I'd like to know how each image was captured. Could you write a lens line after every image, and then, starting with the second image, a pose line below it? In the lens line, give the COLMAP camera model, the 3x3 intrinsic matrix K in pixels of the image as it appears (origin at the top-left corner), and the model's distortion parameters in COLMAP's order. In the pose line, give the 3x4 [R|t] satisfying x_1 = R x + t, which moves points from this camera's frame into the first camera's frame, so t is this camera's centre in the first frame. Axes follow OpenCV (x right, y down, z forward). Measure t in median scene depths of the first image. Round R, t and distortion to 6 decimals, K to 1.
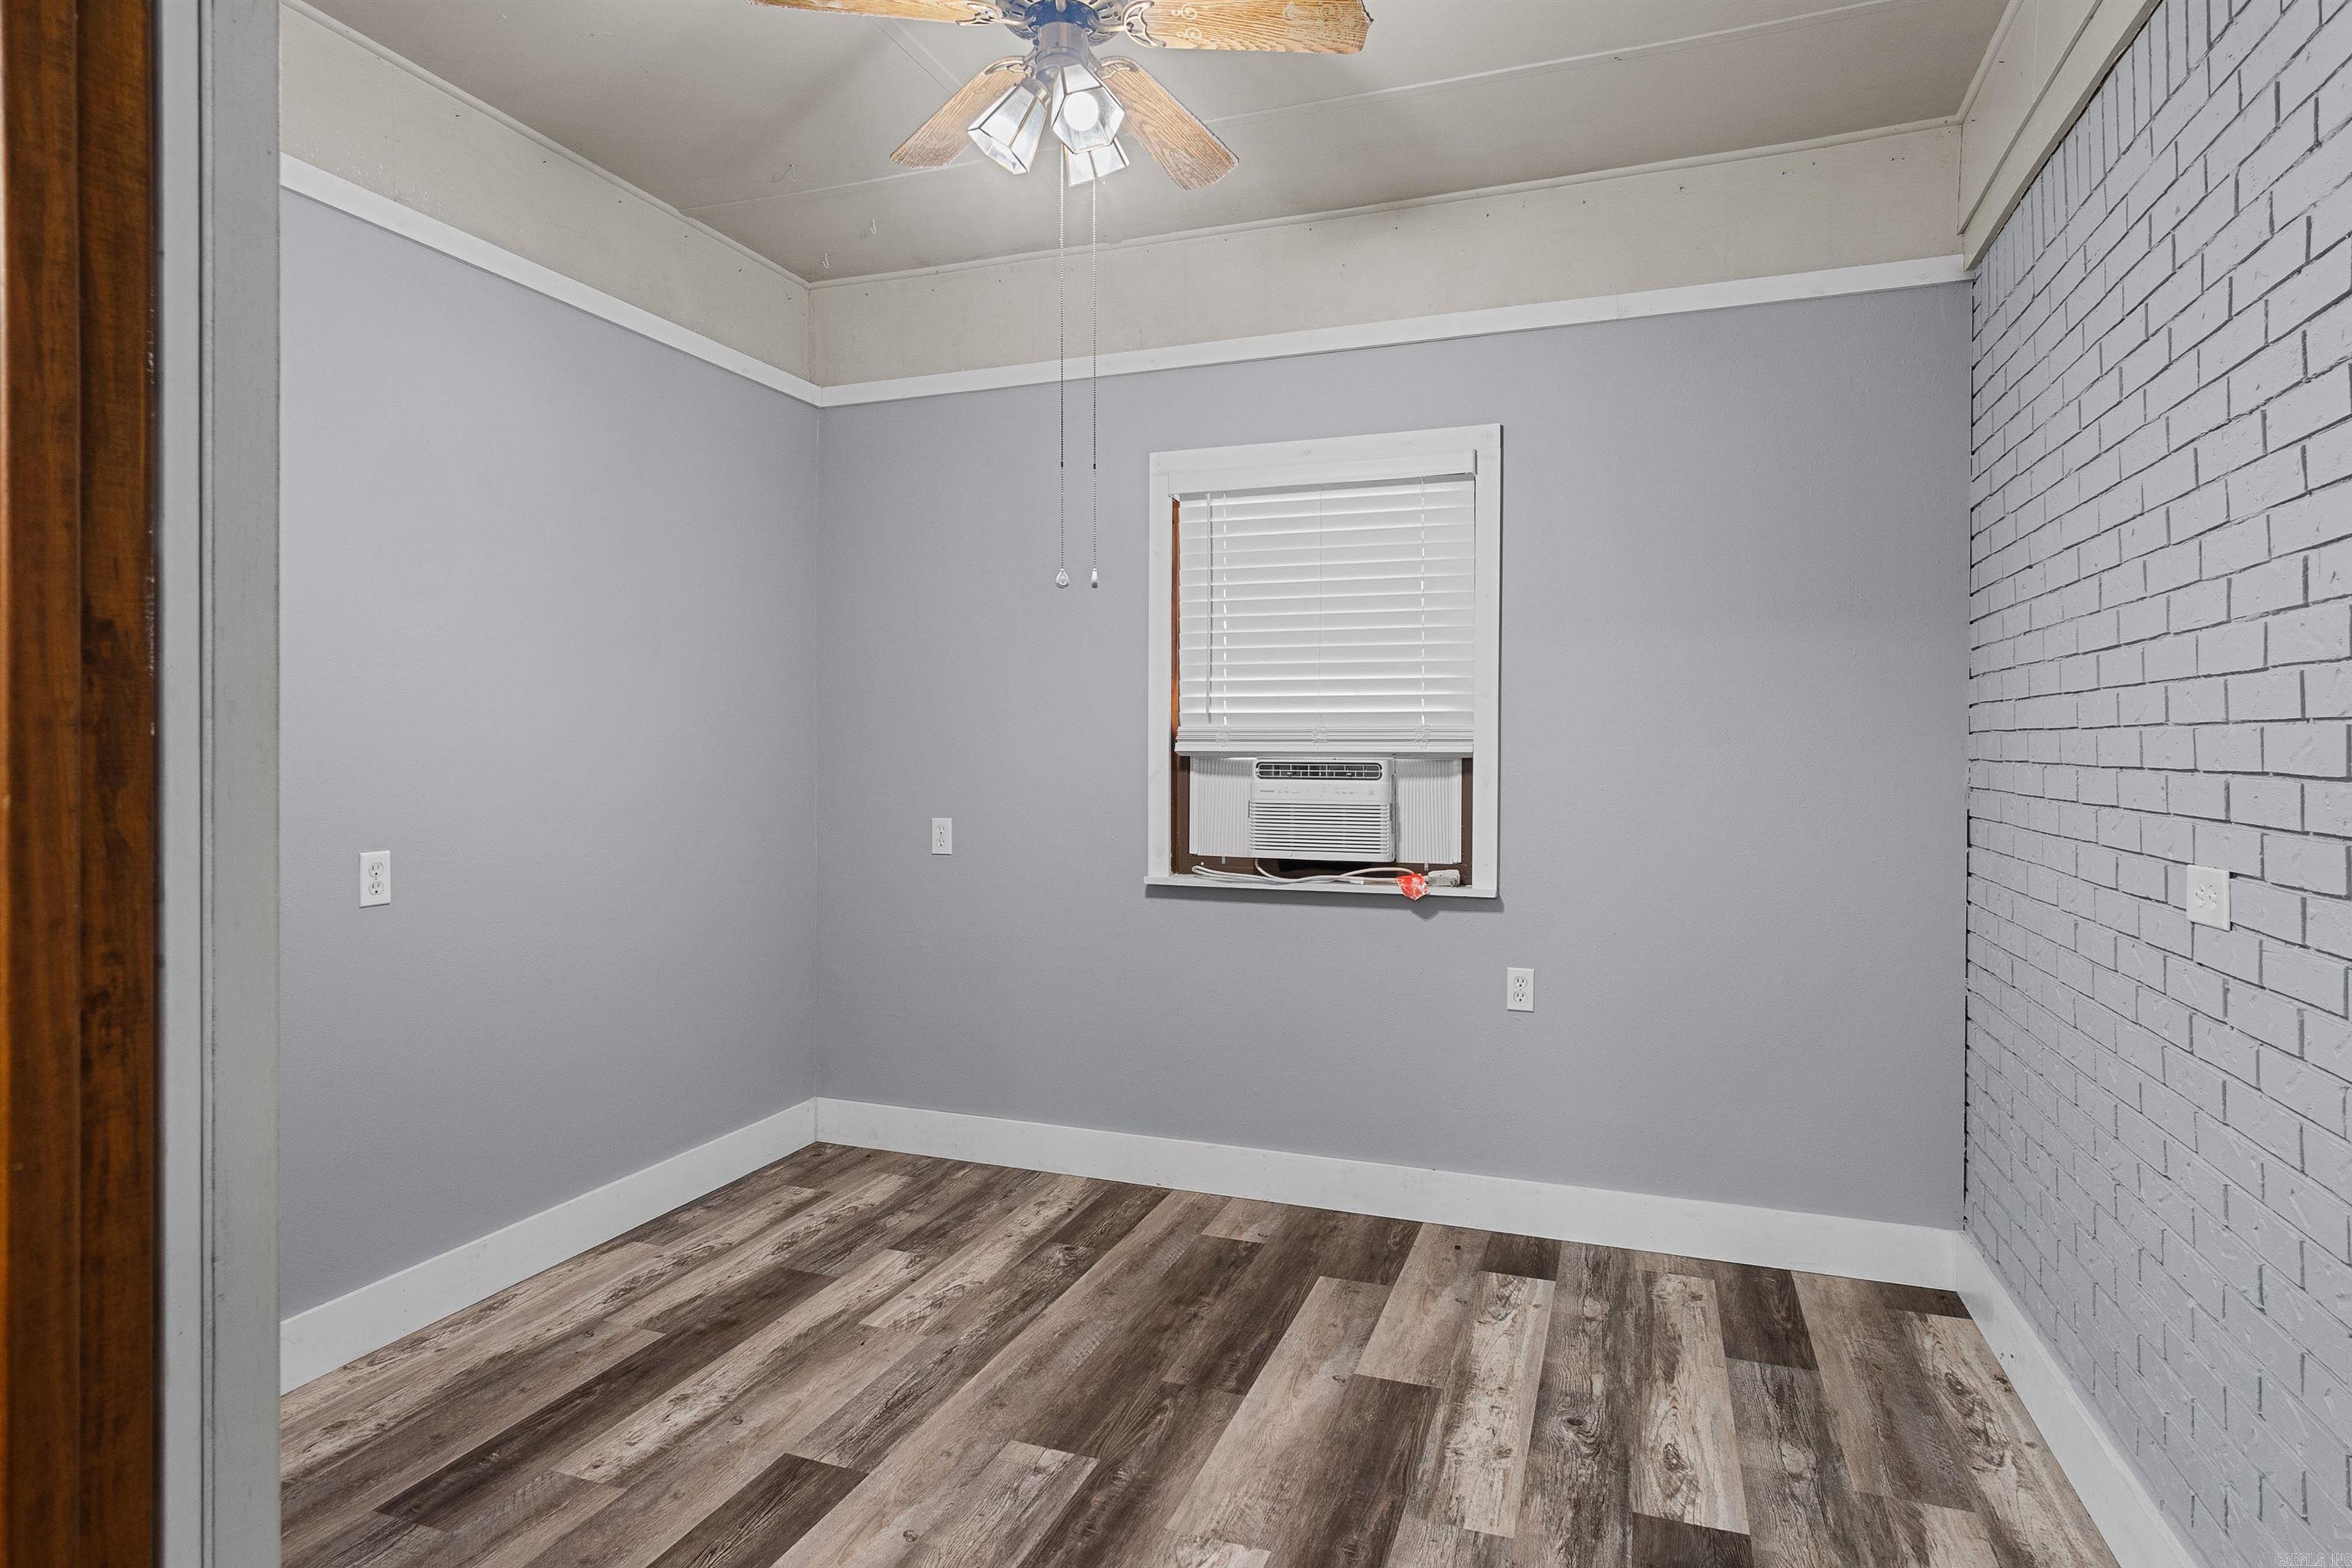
lens RADIAL K [[1275.8, 0, 1211.2], [0, 1275.8, 753.2], [0, 0, 1]] dist [-0.020557, 0.012155]
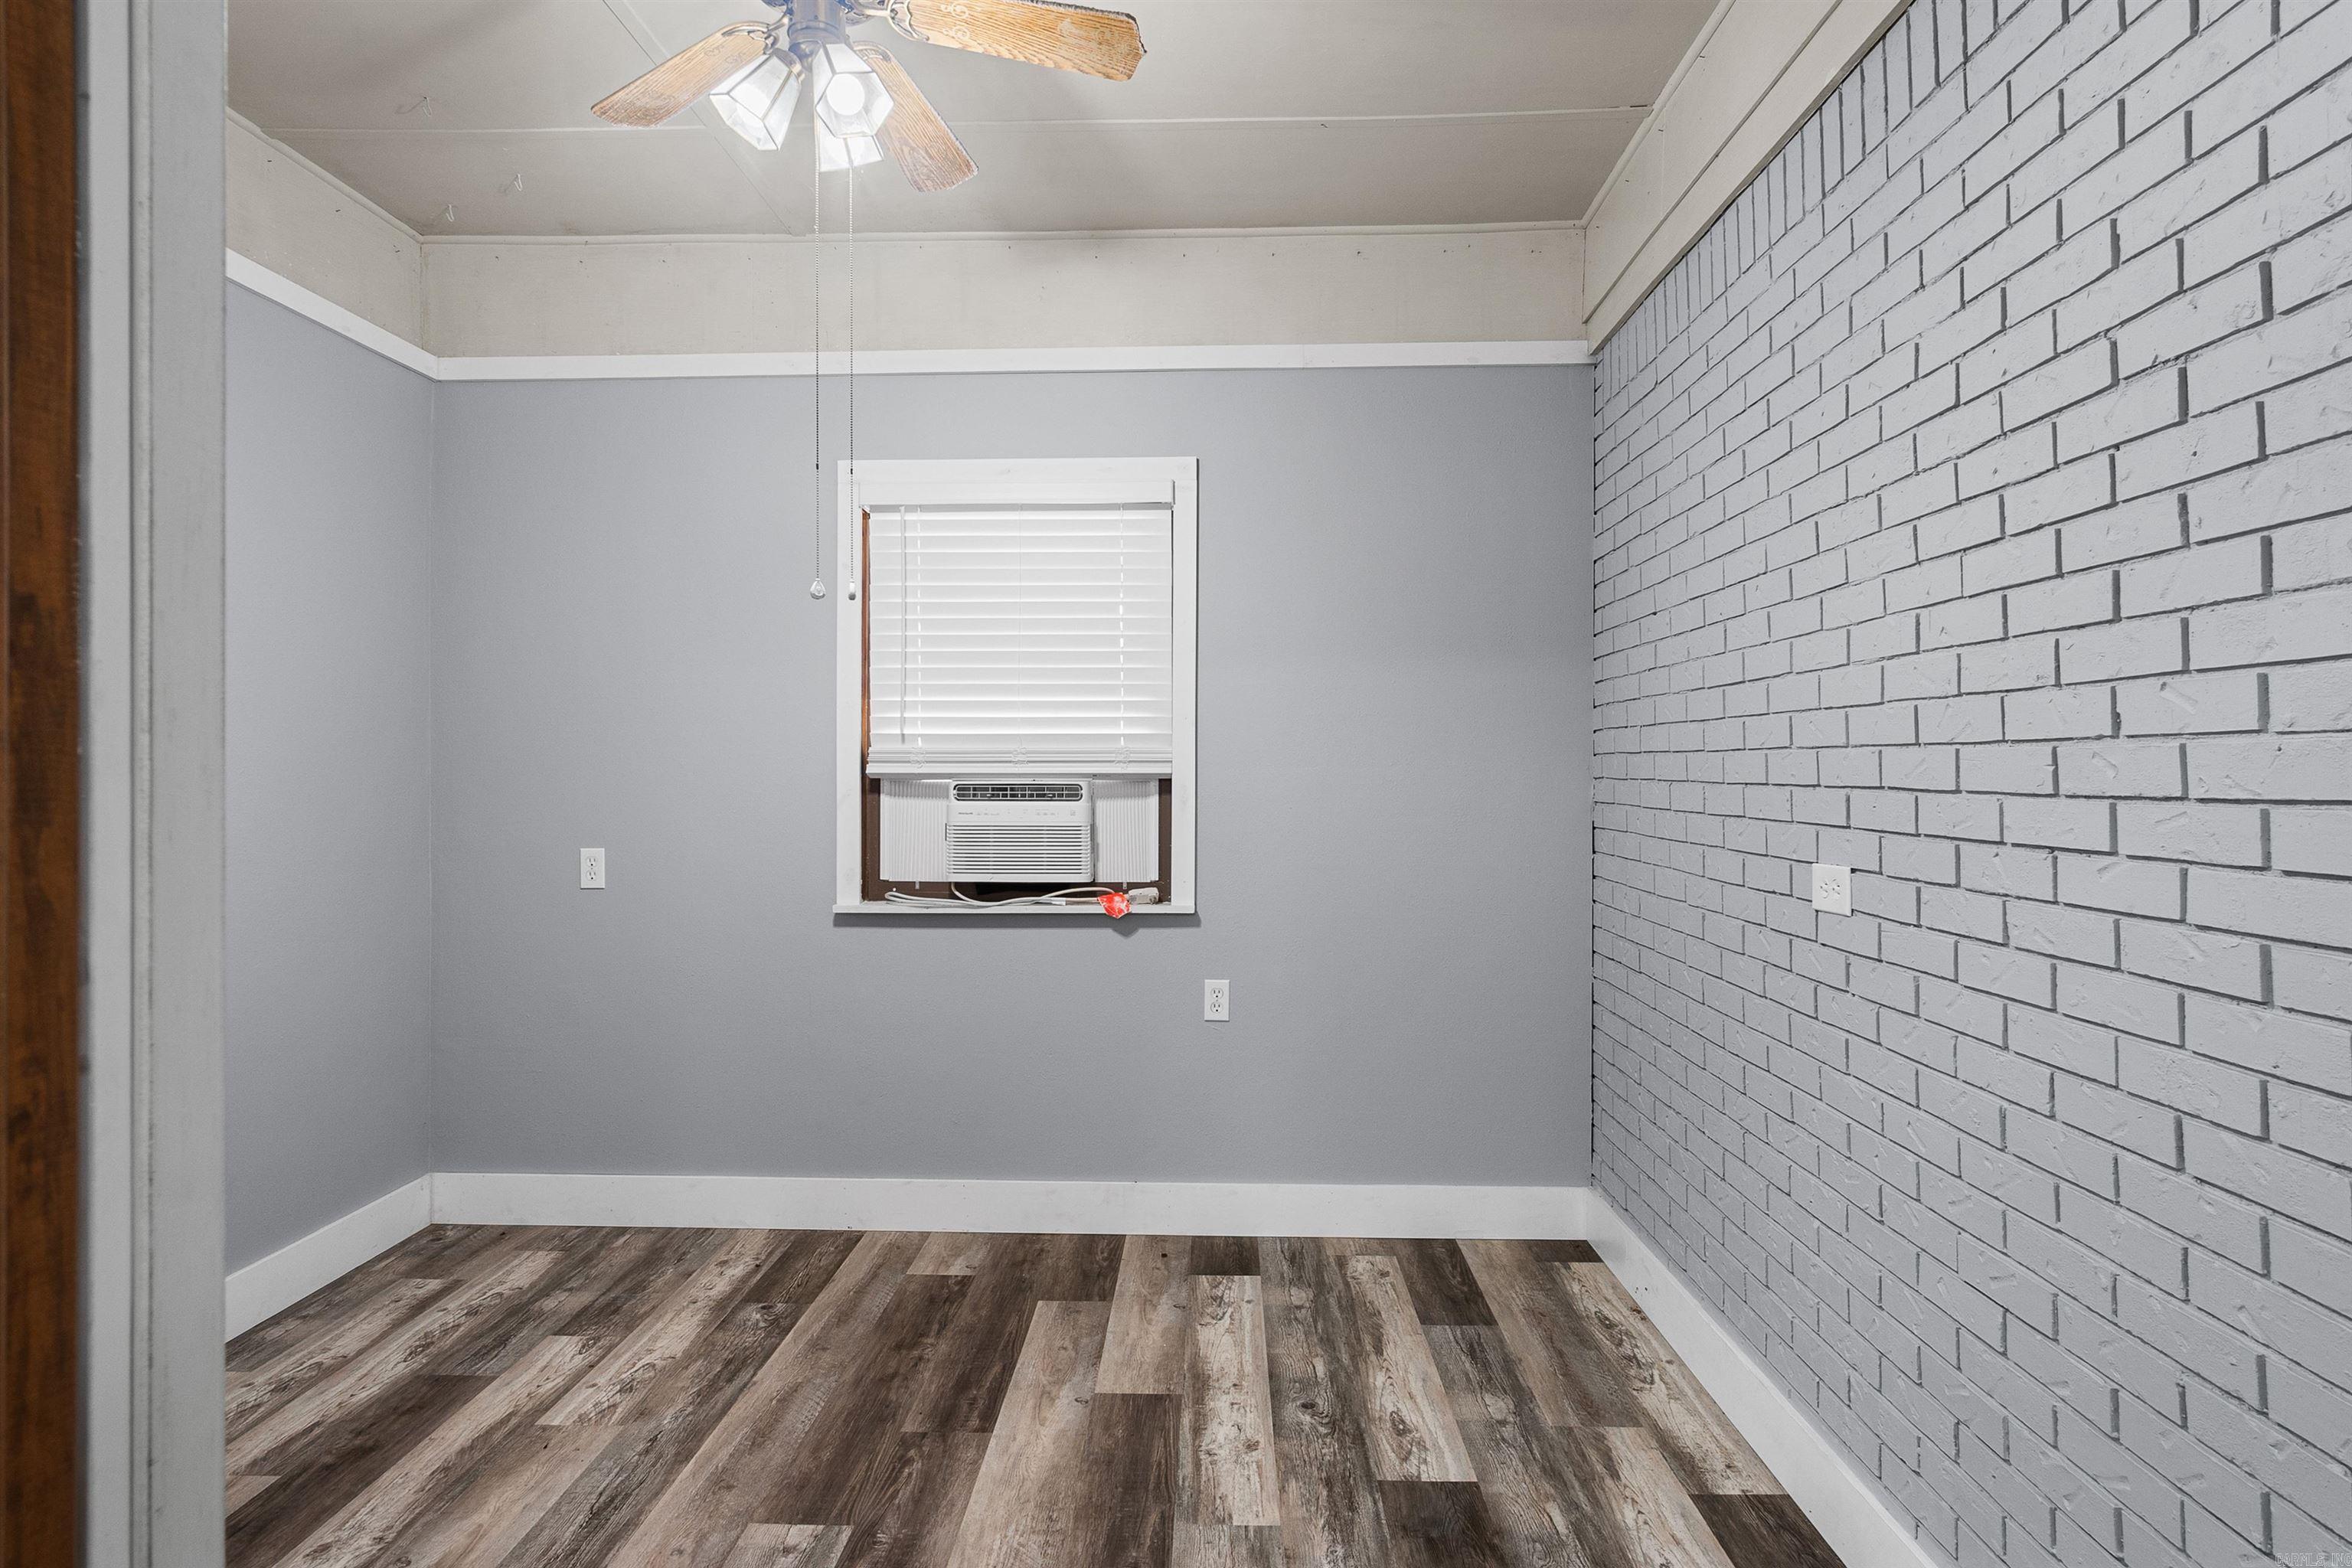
lens RADIAL K [[1263.6, 0, 1179.0], [0, 1263.6, 767.8], [0, 0, 1]] dist [-0.020478, 0.012187]
pose [[0.948443, -0.002249, 0.316940, -0.134141], [0.003910, 0.999982, -0.004606, -0.000267], [-0.316924, 0.005608, 0.948434, 0.033030]]
